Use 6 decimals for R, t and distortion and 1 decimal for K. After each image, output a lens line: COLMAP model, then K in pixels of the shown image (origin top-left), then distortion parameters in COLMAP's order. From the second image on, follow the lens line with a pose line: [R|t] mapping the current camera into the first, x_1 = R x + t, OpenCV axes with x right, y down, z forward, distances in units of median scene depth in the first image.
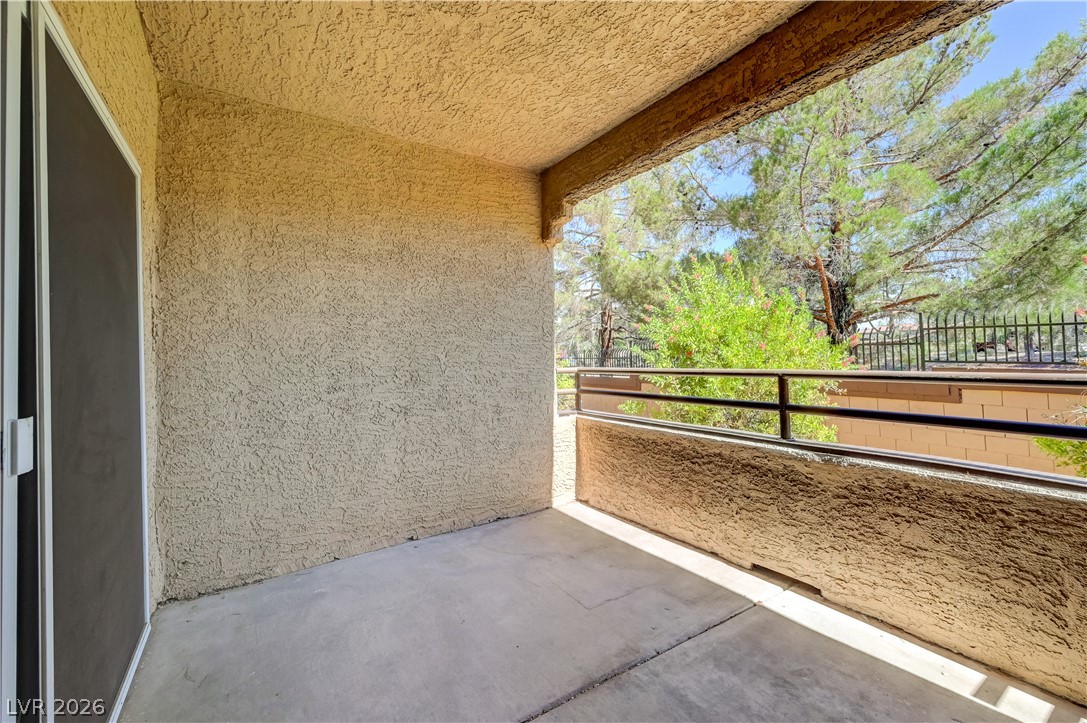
lens RADIAL K [[449.6, 0, 547.9], [0, 449.6, 332.0], [0, 0, 1]] dist [0.001173, 0.000262]
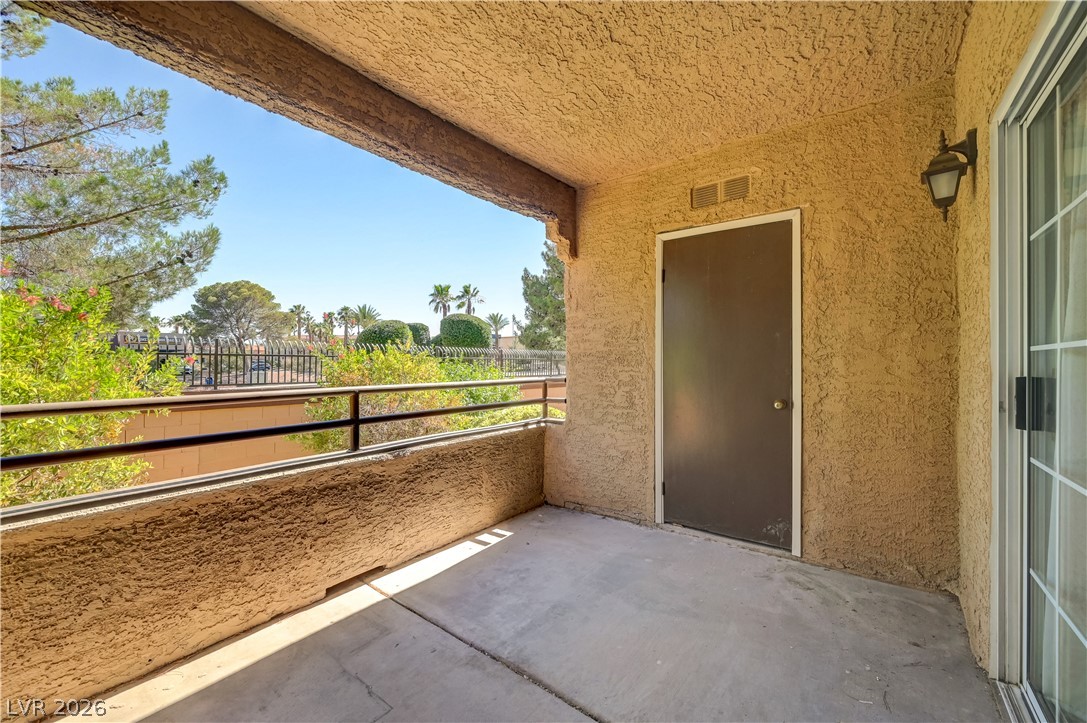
lens RADIAL K [[444.8, 0, 543.5], [0, 444.8, 361.5], [0, 0, 1]] dist [0.000285, 0.000110]
pose [[-0.322598, 0.036588, 0.945829, -0.500344], [-0.025032, 0.998573, -0.047167, 0.048248], [-0.946205, -0.038892, -0.321222, 0.717305]]
